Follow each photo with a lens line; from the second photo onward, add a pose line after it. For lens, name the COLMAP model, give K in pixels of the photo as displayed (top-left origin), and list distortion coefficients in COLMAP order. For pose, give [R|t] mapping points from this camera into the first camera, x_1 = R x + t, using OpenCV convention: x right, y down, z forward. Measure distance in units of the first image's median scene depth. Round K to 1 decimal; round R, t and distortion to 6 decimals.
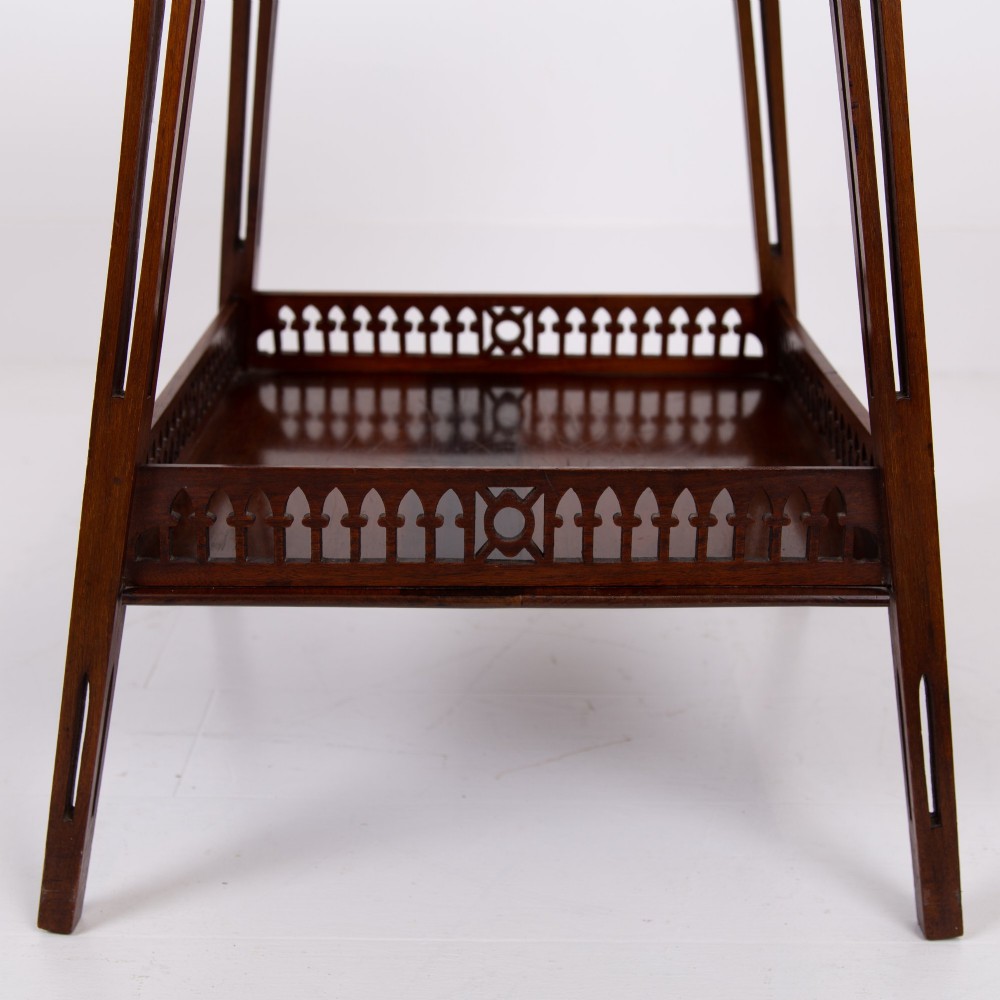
lens RADIAL K [[1441.9, 0, 500.0], [0, 1441.9, 500.0], [0, 0, 1]] dist [0.006158, -0.056218]
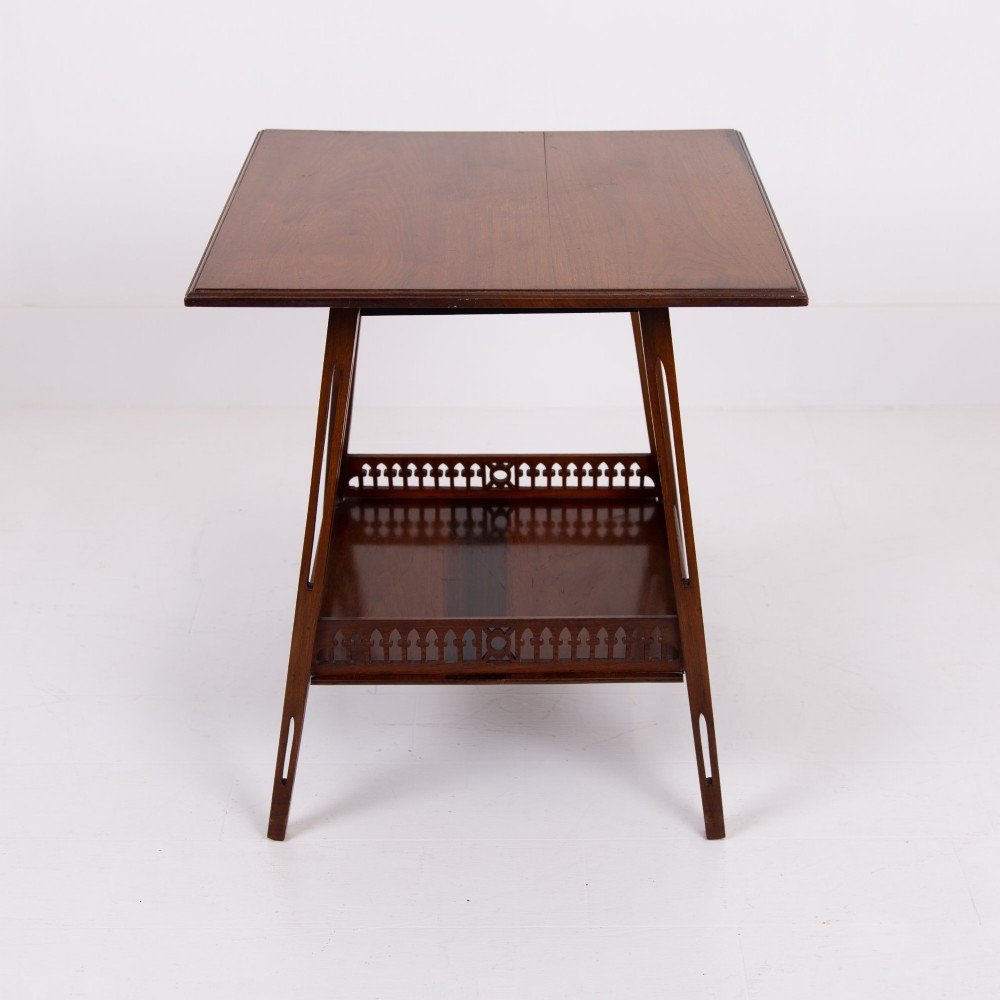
lens RADIAL K [[1441.9, 0, 500.0], [0, 1441.9, 500.0], [0, 0, 1]] dist [0.006158, -0.056218]
pose [[0.999931, -0.010220, -0.005749, 0.020833], [0.010685, 0.996085, 0.087753, -0.337431], [0.004829, -0.087808, 0.996126, -0.939942]]
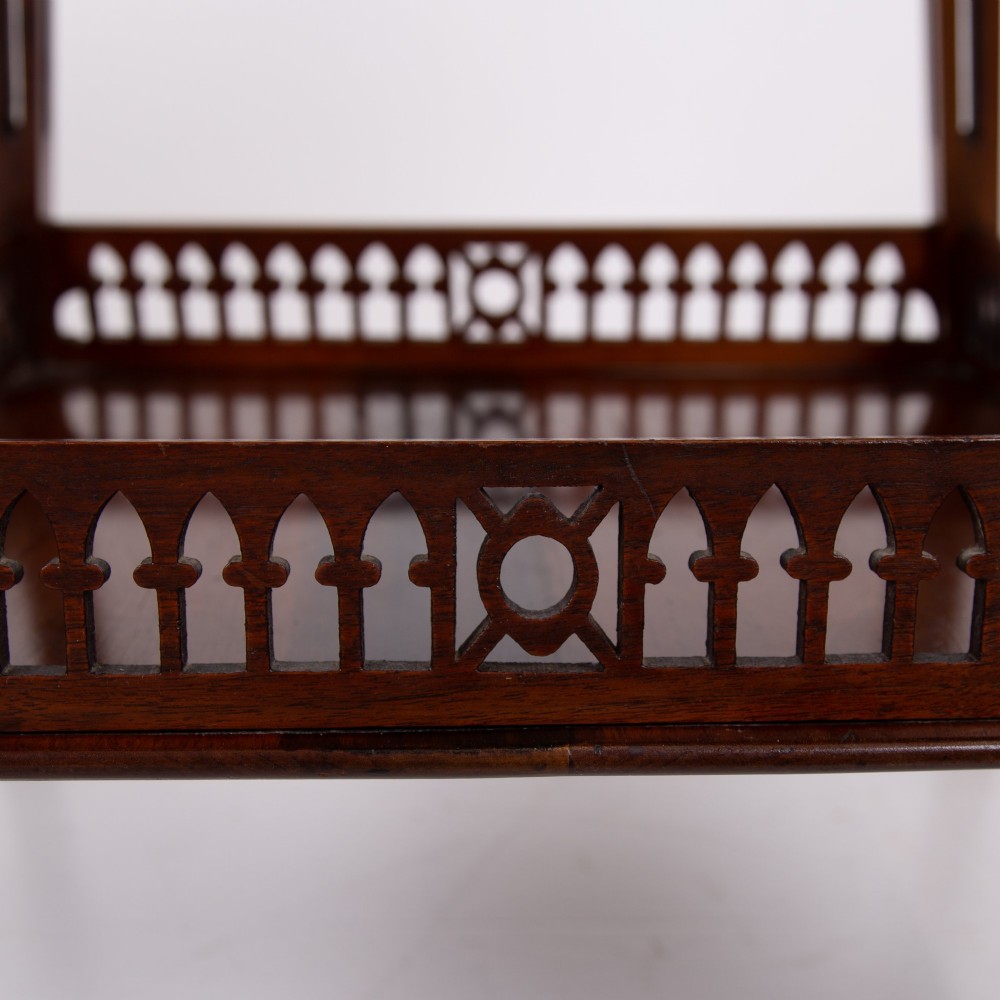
lens RADIAL K [[1678.5, 0, 506.5], [0, 1678.5, 716.7], [0, 0, 1]] dist [0.017360, 0.063274]
pose [[0.999557, -0.012500, 0.027002, -0.015090], [0.011365, 0.999062, 0.041778, 0.033810], [-0.027499, -0.041453, 0.998762, 0.467711]]
